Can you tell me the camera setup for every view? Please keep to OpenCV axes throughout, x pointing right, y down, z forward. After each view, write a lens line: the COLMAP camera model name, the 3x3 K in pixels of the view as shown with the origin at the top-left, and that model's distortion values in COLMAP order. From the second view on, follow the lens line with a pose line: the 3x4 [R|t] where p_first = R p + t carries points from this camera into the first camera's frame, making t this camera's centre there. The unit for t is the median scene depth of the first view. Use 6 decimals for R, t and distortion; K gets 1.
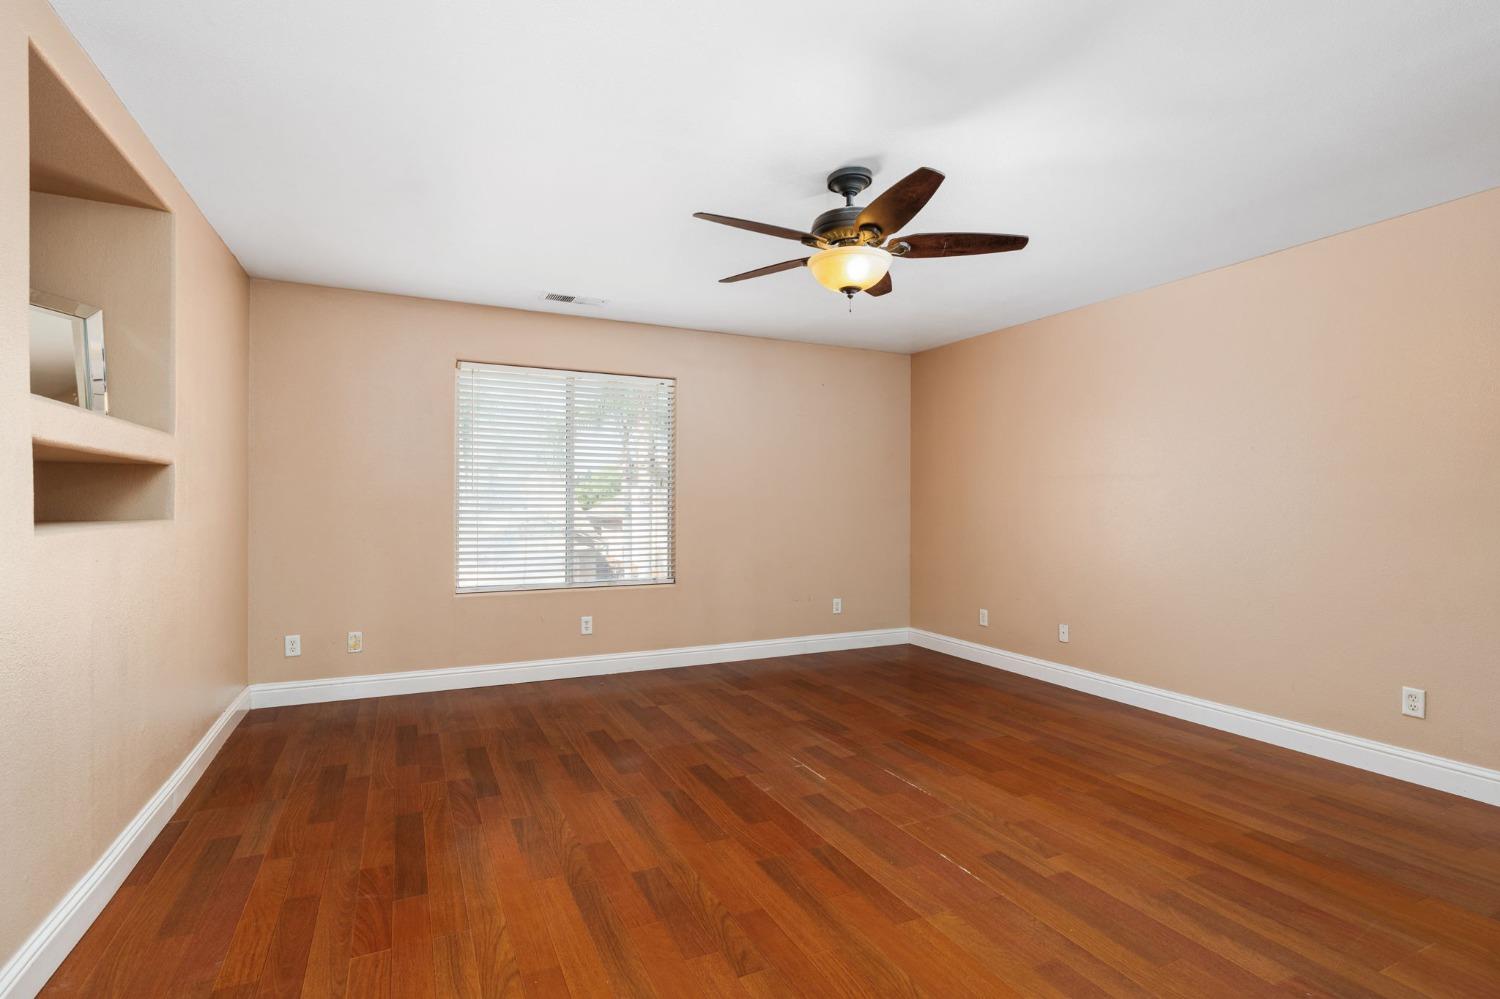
lens RADIAL K [[715.9, 0, 748.7], [0, 715.9, 502.1], [0, 0, 1]] dist [-0.006101, 0.000448]
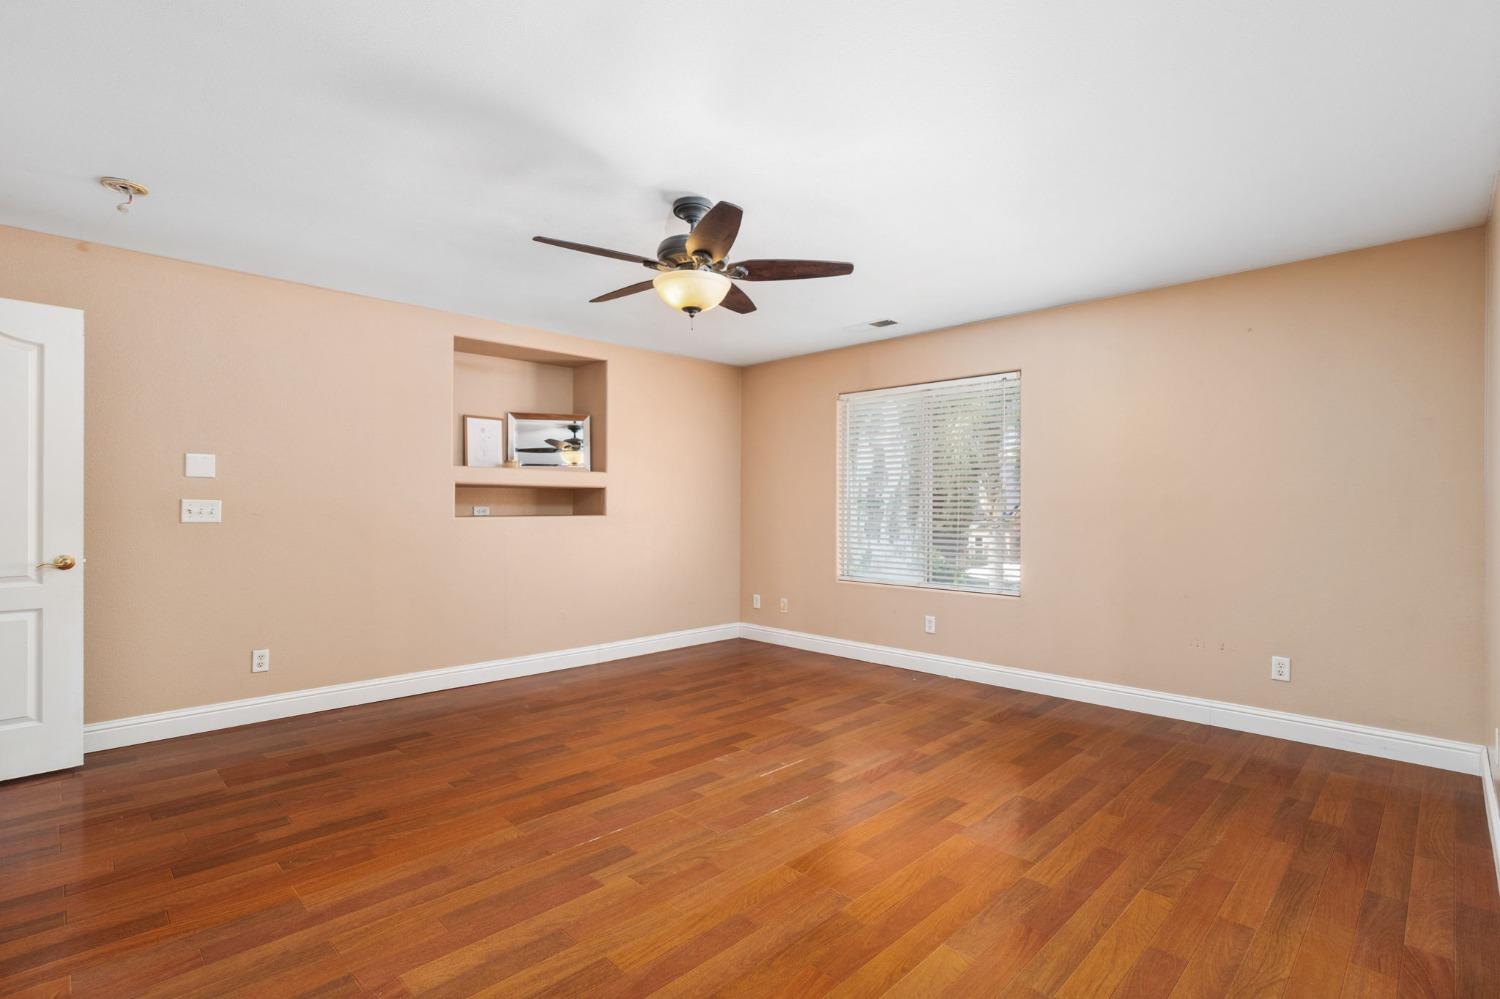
lens RADIAL K [[715.9, 0, 748.7], [0, 715.9, 502.1], [0, 0, 1]] dist [-0.006101, 0.000448]
pose [[0.327781, -0.005914, -0.944735, 1.056360], [0.000050, 0.999981, -0.006243, 0.002324], [0.944754, 0.001999, 0.327775, 0.640852]]
